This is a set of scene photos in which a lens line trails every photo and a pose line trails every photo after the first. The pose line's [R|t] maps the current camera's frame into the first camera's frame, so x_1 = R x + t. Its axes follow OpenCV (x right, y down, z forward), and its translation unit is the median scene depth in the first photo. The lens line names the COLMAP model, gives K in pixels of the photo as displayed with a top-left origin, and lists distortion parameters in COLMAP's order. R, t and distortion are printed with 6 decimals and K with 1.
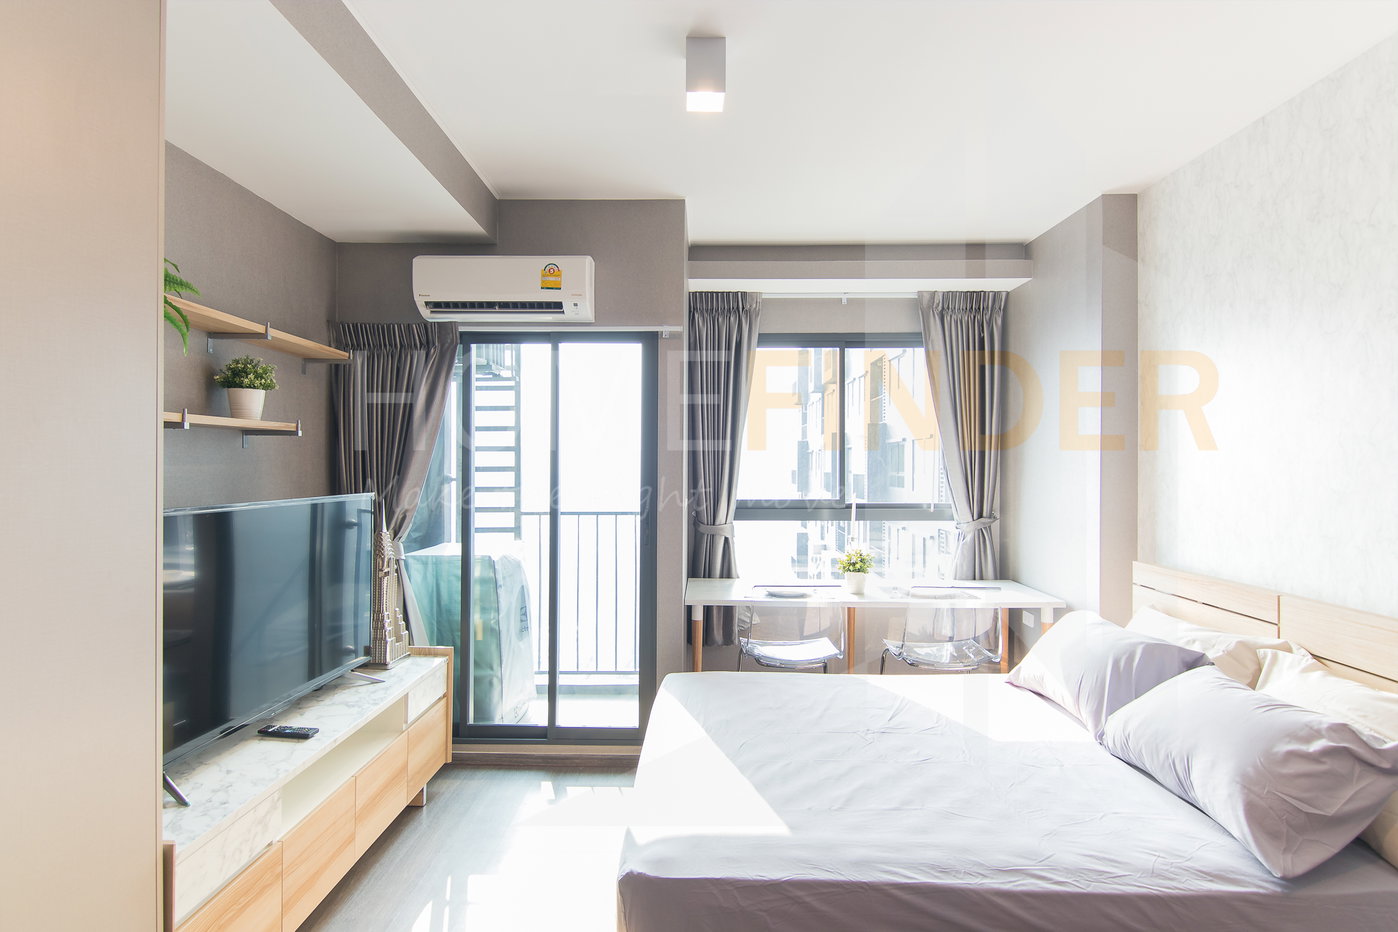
lens RADIAL K [[700.6, 0, 690.3], [0, 700.6, 465.0], [0, 0, 1]] dist [-0.011683, -0.003249]
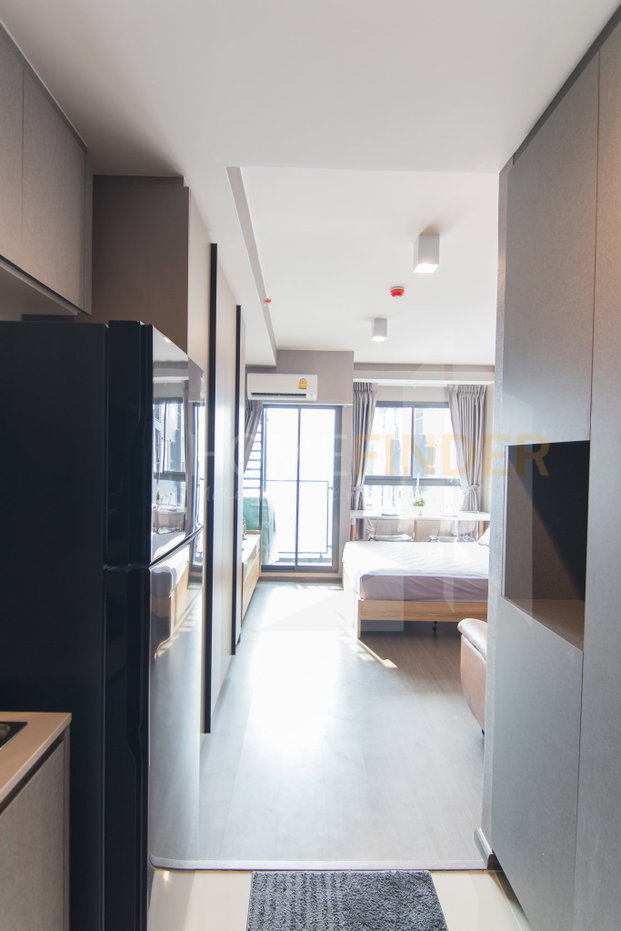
lens RADIAL K [[466.5, 0, 311.7], [0, 466.5, 469.4], [0, 0, 1]] dist [-0.011683, -0.003249]
pose [[0.999182, 0.014021, 0.037926, -0.204537], [-0.014943, 0.999597, 0.024138, -0.004142], [-0.037572, -0.024685, 0.998989, -0.608472]]
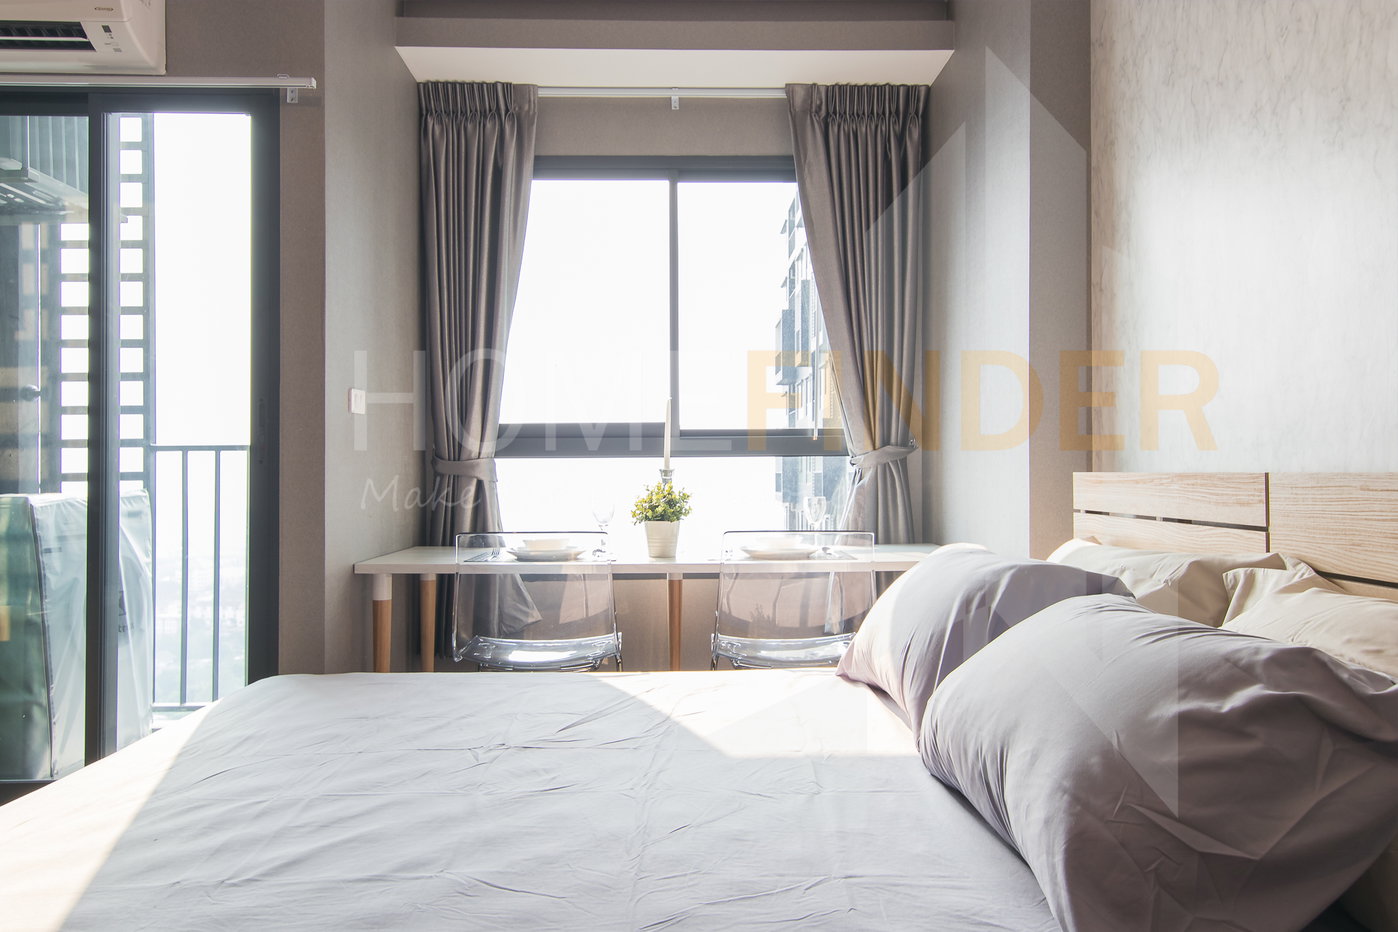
lens RADIAL K [[946.8, 0, 691.1], [0, 946.8, 468.2], [0, 0, 1]] dist [0.007765, 0.004056]
pose [[0.998960, -0.006565, 0.045113, 0.248114], [0.006742, 0.999970, -0.003774, 0.120490], [-0.045087, 0.004074, 0.998975, 0.195743]]
